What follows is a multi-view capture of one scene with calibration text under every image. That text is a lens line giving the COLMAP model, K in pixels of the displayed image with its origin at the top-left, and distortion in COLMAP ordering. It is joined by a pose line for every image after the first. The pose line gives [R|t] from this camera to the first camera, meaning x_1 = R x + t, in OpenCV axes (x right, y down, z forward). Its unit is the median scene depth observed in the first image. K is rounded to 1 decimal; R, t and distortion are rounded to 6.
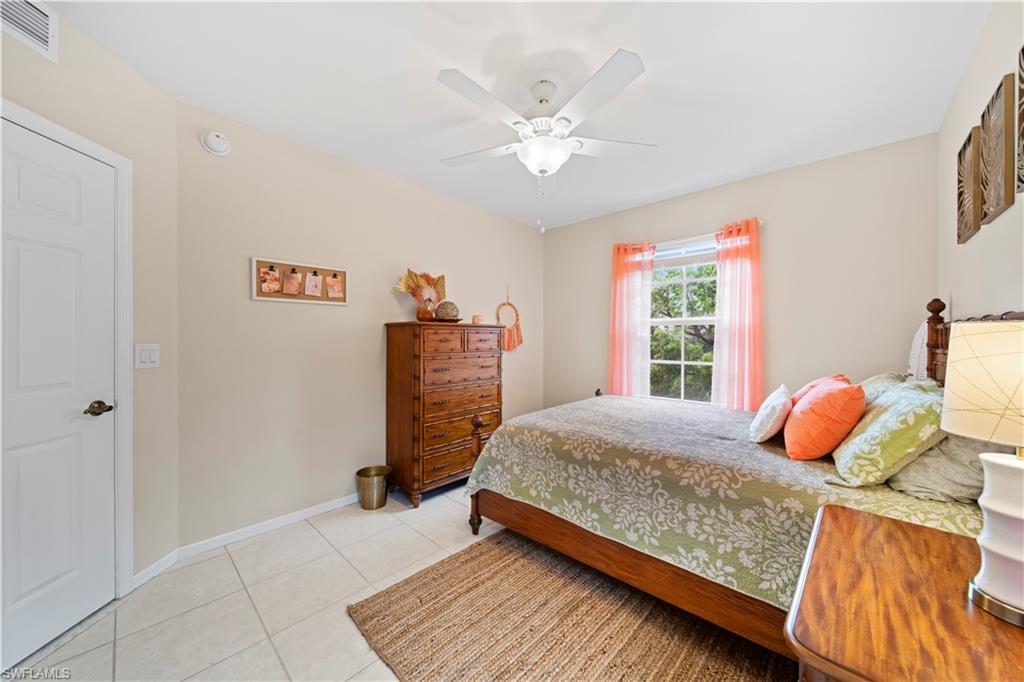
lens RADIAL K [[368.2, 0, 529.5], [0, 368.2, 339.9], [0, 0, 1]] dist [-0.000398, -0.000063]
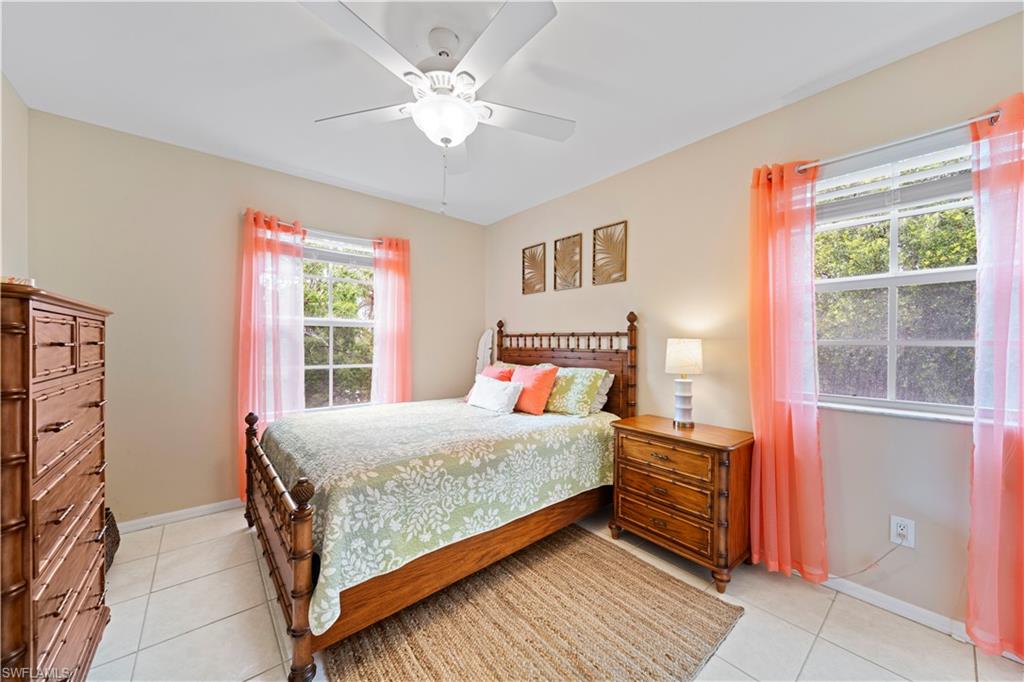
lens RADIAL K [[367.9, 0, 515.2], [0, 367.9, 342.9], [0, 0, 1]] dist [-0.001747, -0.000261]
pose [[0.131656, -0.003501, 0.991289, -0.757887], [-0.004141, 0.999983, 0.004081, -0.005787], [-0.991287, -0.004642, 0.131640, 0.721865]]
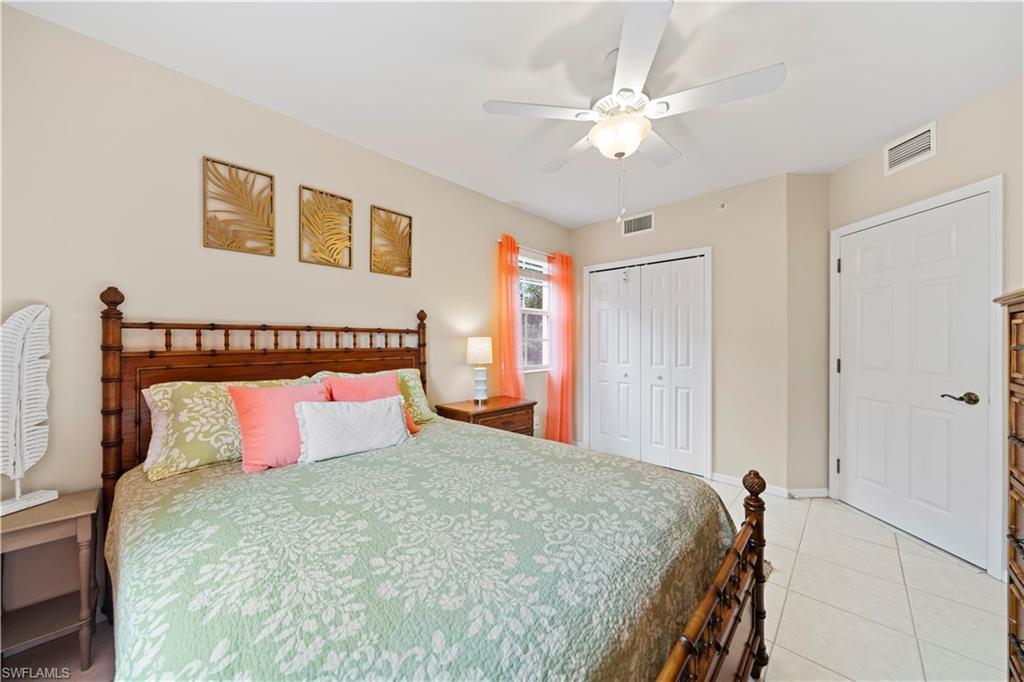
lens RADIAL K [[367.9, 0, 515.2], [0, 367.9, 342.9], [0, 0, 1]] dist [-0.001747, -0.000261]
pose [[-0.999980, -0.006270, 0.000839, 0.280317], [-0.006262, 0.999936, 0.009451, -0.007601], [-0.000898, 0.009446, -0.999955, 1.863604]]
